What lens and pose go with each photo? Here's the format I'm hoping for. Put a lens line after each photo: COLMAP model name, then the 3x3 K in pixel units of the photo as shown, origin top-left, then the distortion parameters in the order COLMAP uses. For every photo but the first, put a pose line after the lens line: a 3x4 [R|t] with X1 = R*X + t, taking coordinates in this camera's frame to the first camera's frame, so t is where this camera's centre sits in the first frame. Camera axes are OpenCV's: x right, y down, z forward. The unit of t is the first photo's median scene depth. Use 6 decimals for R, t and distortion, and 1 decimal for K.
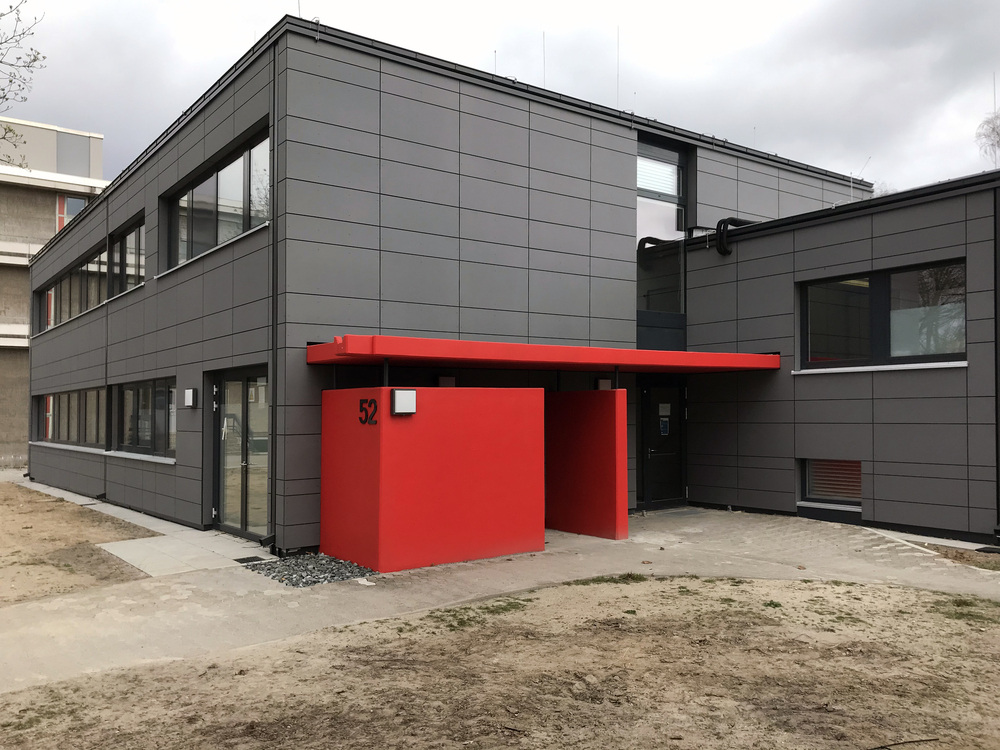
lens RADIAL K [[828.1, 0, 547.0], [0, 828.1, 359.8], [0, 0, 1]] dist [0.099161, -0.000951]
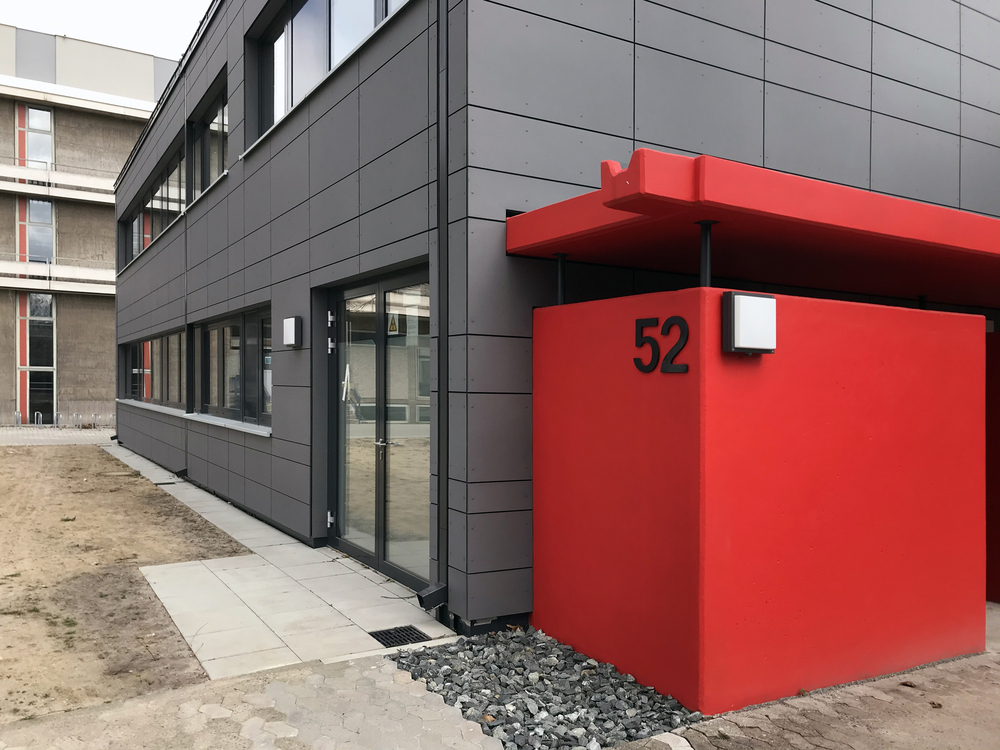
lens RADIAL K [[828.2, 0, 566.4], [0, 828.2, 400.8], [0, 0, 1]] dist [0.101809, -0.002310]
pose [[0.995413, 0.029289, -0.091079, -0.171229], [-0.022199, 0.996713, 0.077907, 0.044646], [0.093062, -0.075527, 0.992792, 0.420211]]
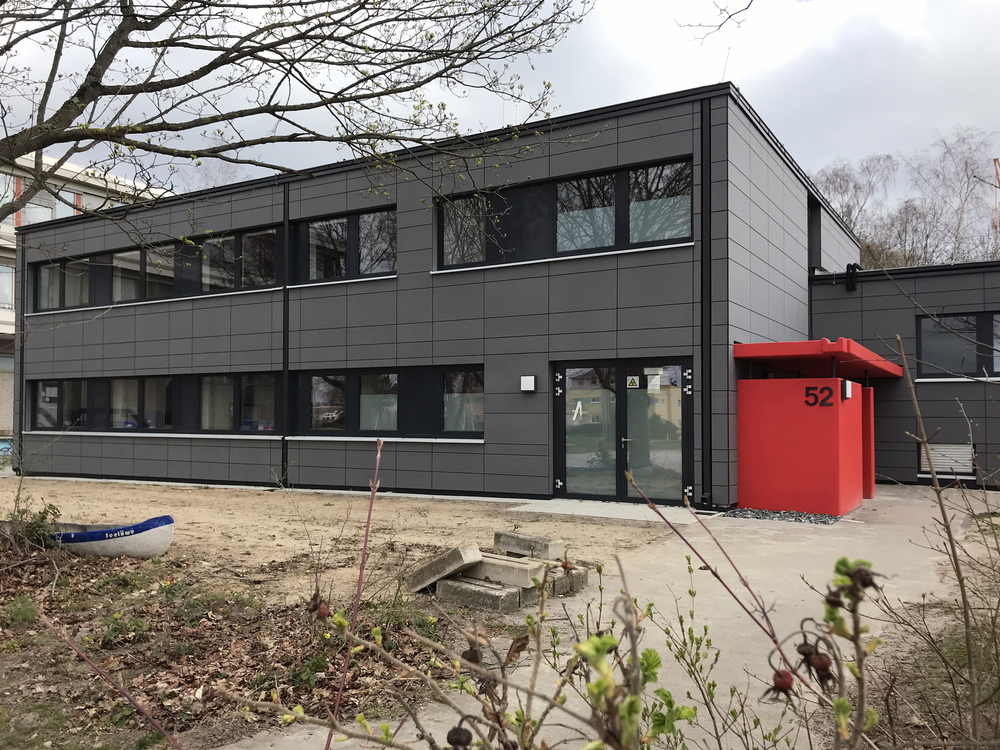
lens RADIAL K [[805.7, 0, 541.6], [0, 805.7, 375.8], [0, 0, 1]] dist [0.034140, -0.005468]
pose [[0.928795, 0.037671, 0.368673, -0.835237], [-0.038313, 0.999250, -0.005582, 0.041022], [-0.368607, -0.008941, 0.929542, -0.017573]]
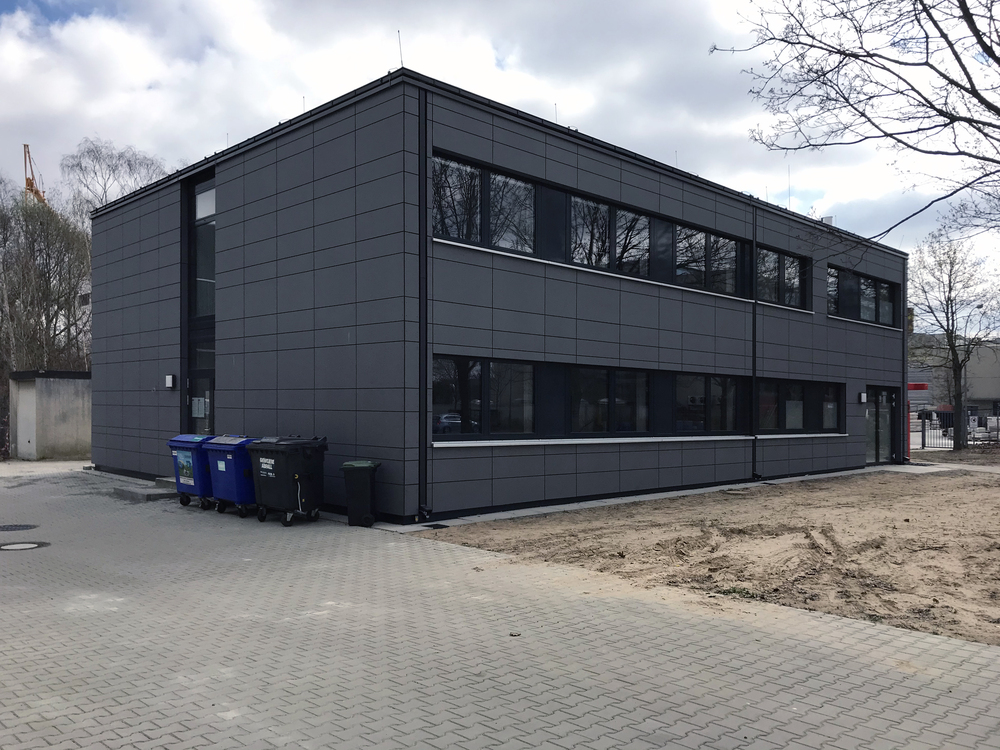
lens RADIAL K [[828.2, 0, 566.4], [0, 828.2, 400.8], [0, 0, 1]] dist [0.101809, -0.002310]
pose [[-0.132397, 0.021722, 0.990959, -2.226924], [-0.069232, 0.997116, -0.031106, 0.158595], [-0.988776, -0.072724, -0.130511, 1.952745]]
